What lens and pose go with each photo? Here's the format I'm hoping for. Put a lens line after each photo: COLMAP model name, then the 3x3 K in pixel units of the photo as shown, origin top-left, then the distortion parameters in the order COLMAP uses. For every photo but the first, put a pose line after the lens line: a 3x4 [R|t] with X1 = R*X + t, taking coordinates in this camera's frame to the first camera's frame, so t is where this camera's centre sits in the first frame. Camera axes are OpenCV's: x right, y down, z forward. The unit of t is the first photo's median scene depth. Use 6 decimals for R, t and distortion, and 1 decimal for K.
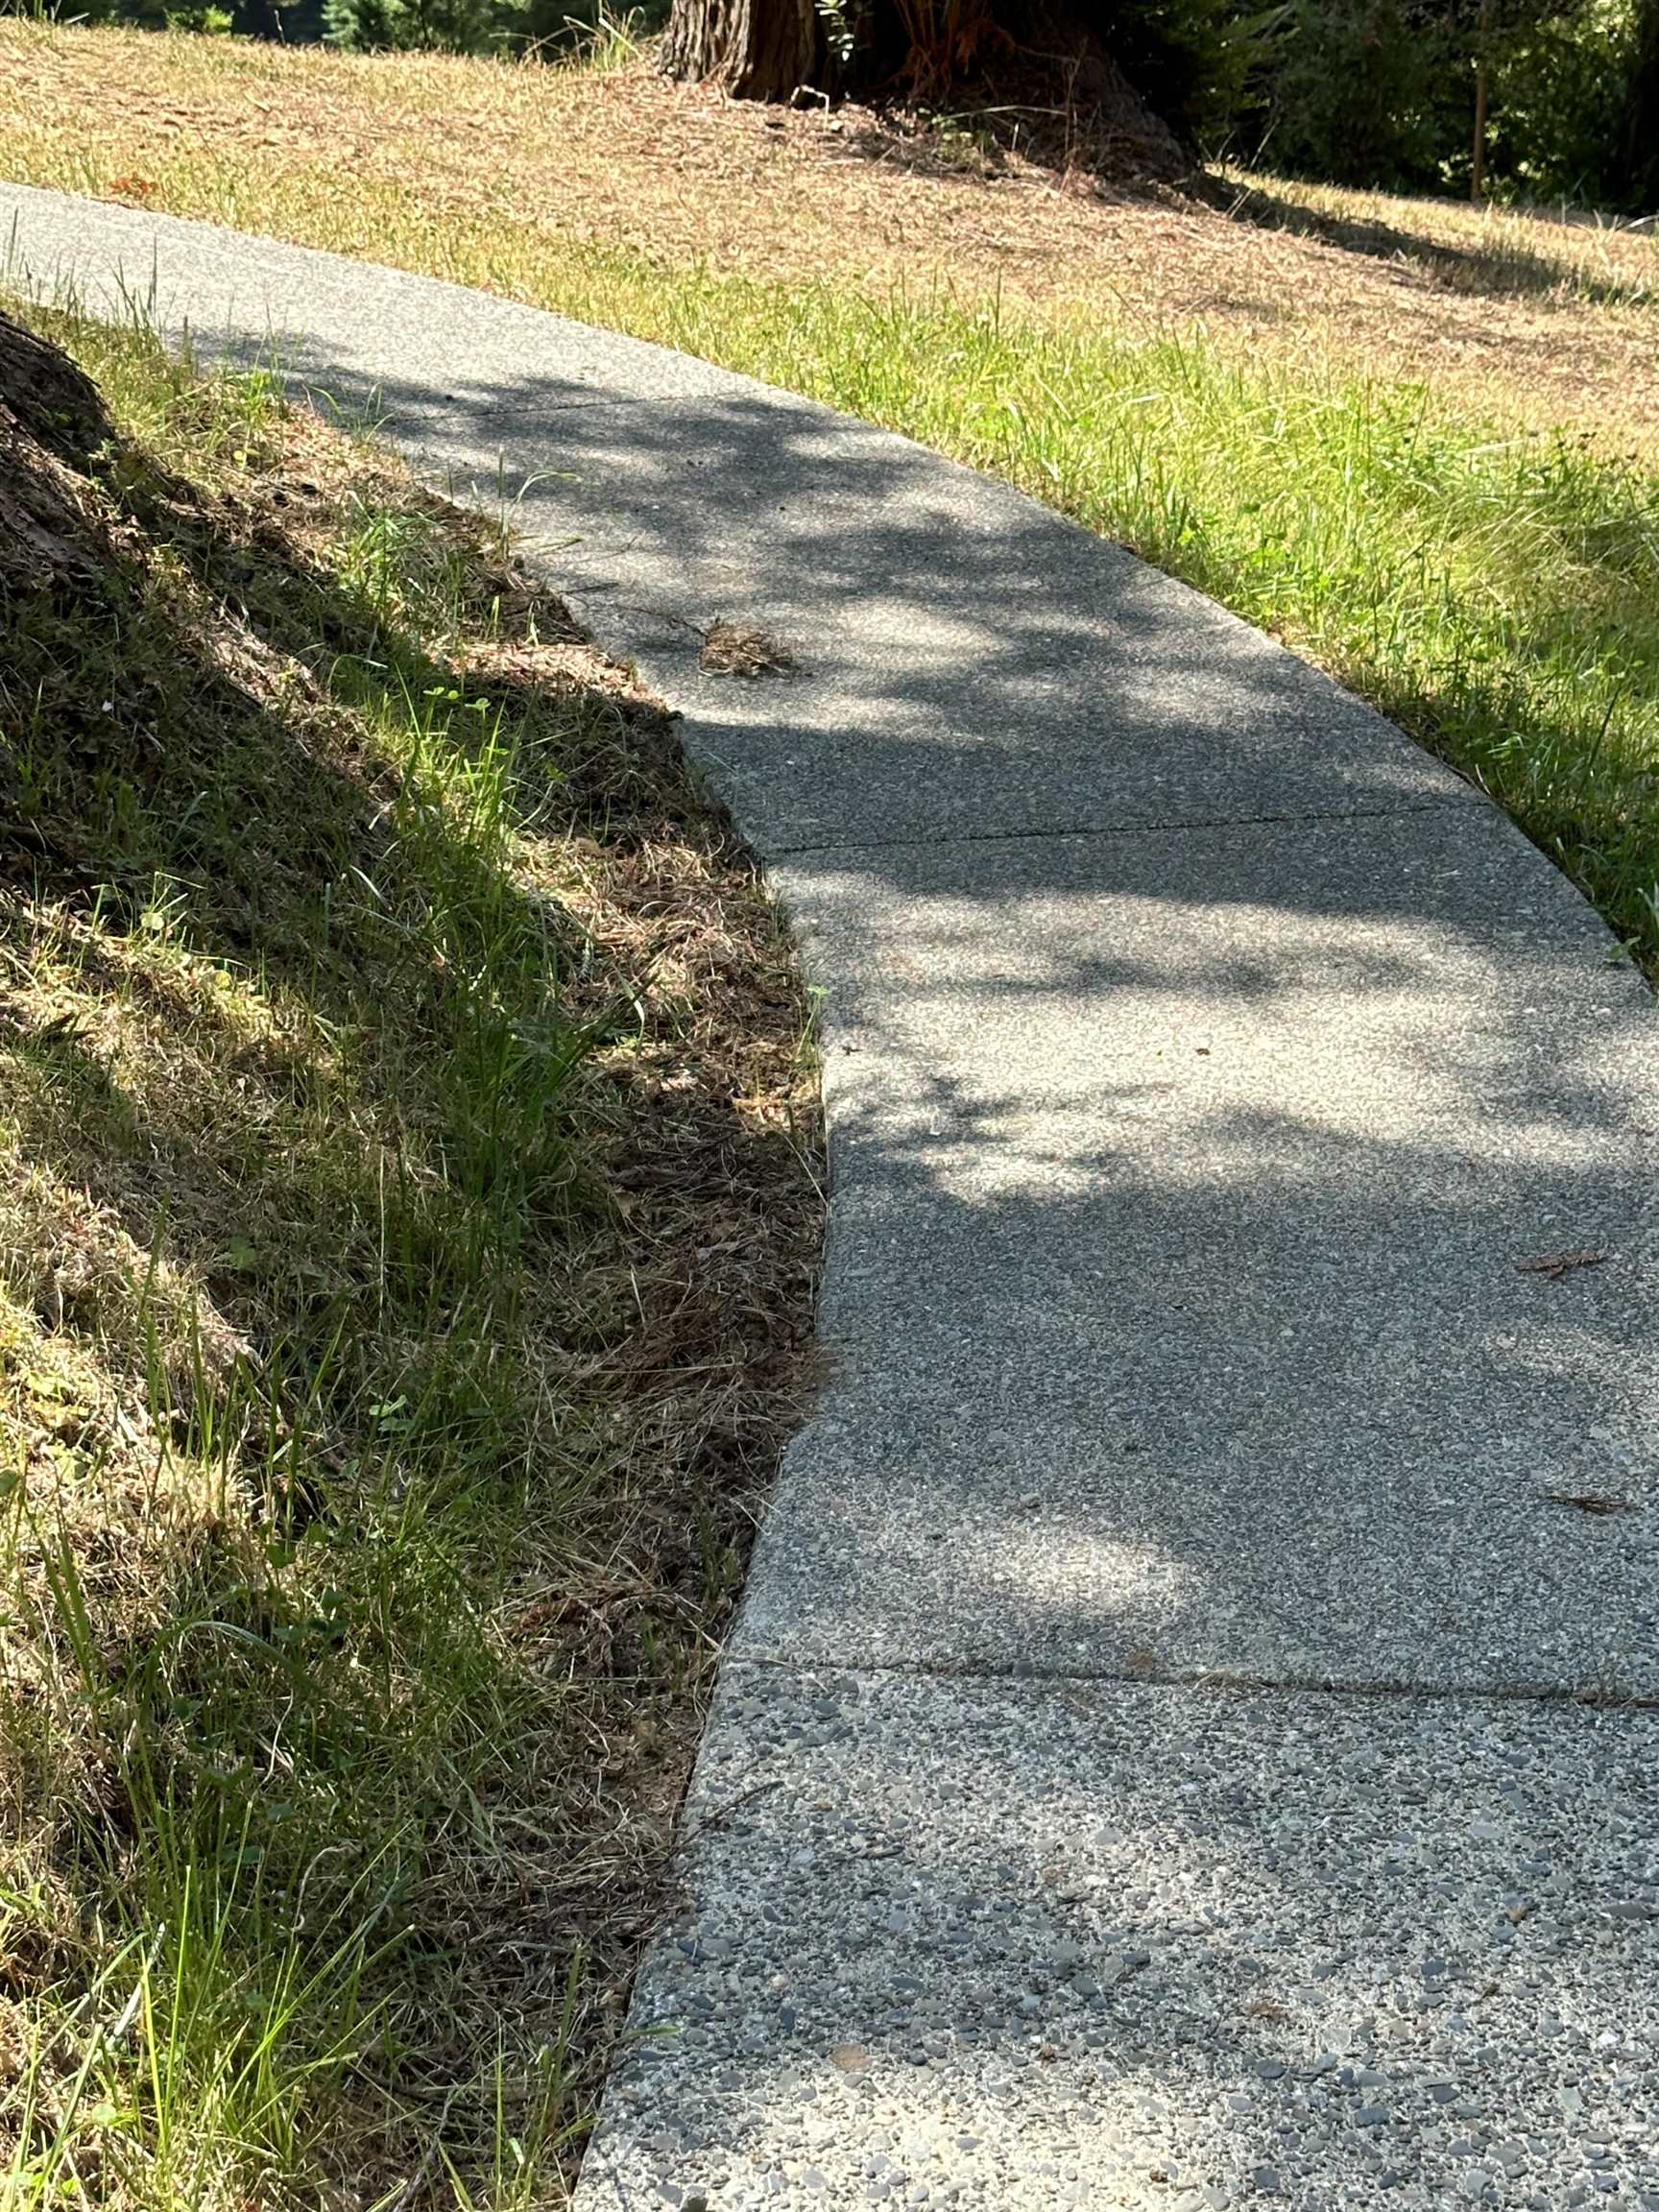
lens RADIAL K [[4104.2, 0, 821.6], [0, 4104.2, 1099.9], [0, 0, 1]] dist [0.131440, 0.000000]
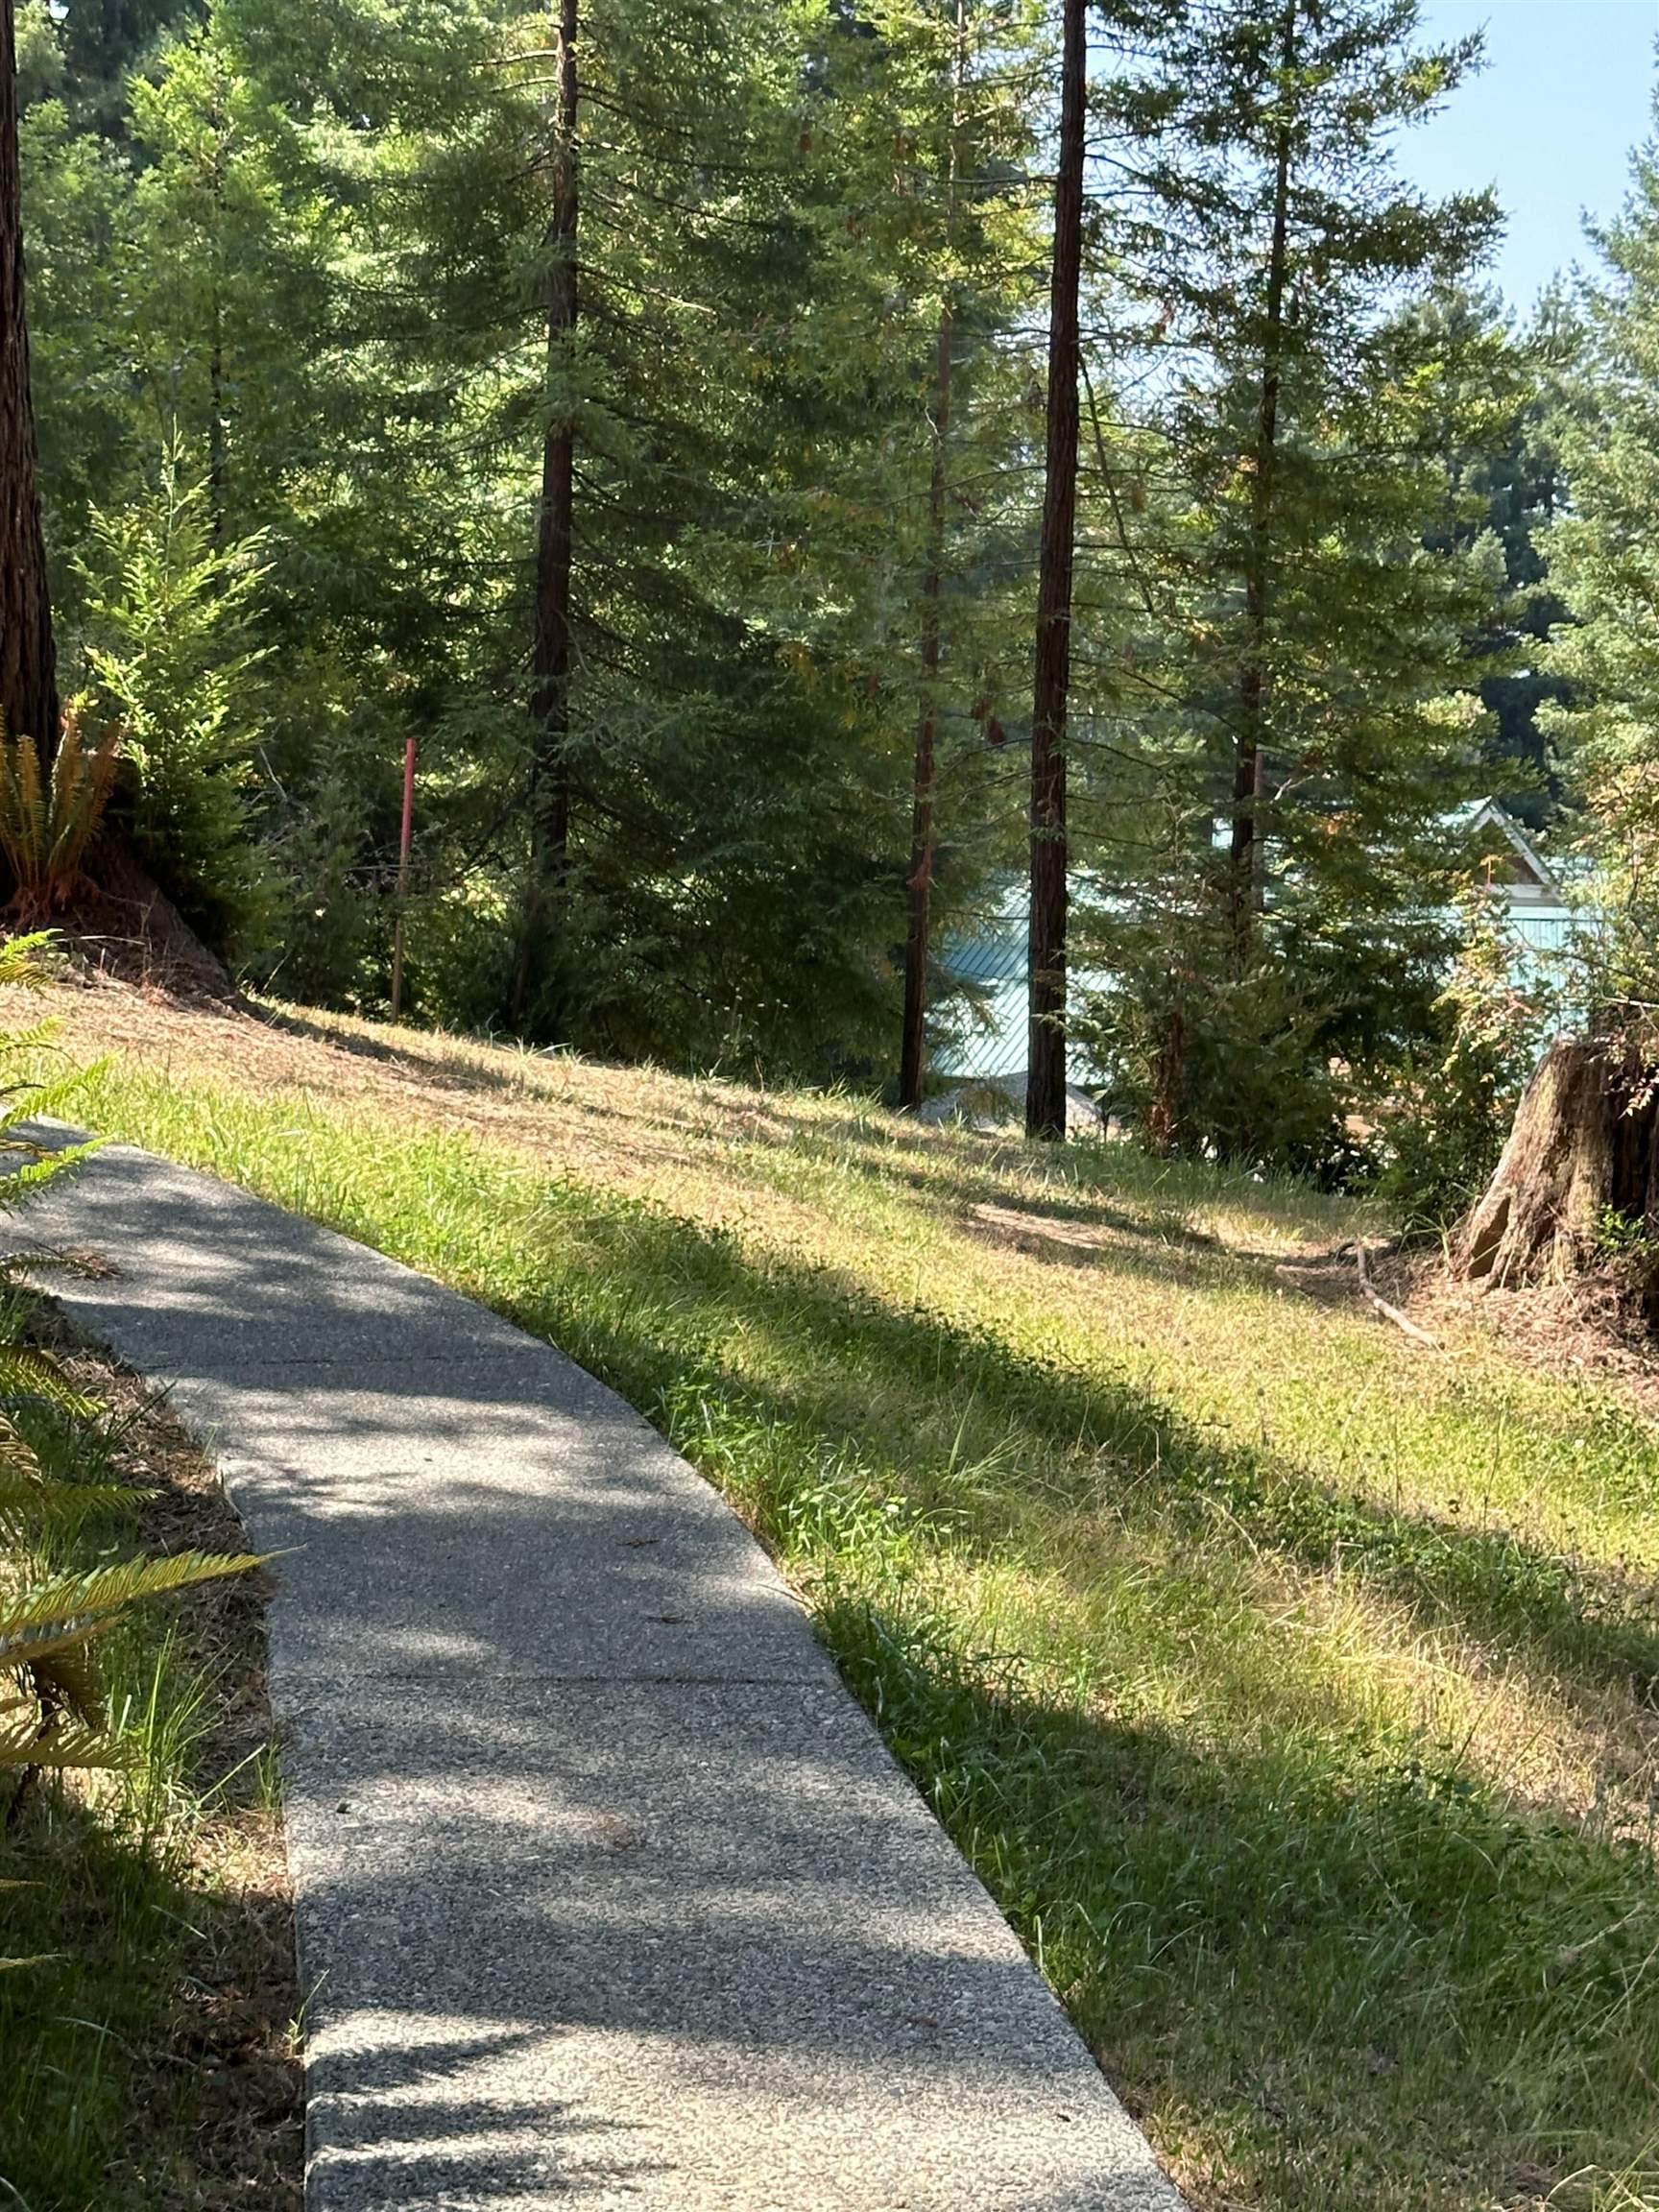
lens RADIAL K [[4104.2, 0, 829.0], [0, 4104.2, 1105.9], [0, 0, 1]] dist [0.131440, 0.000000]
pose [[0.959765, 0.043202, 0.277460, -0.204824], [0.011745, 0.981053, -0.193382, 0.155353], [-0.280558, 0.188860, 0.941073, -0.650106]]
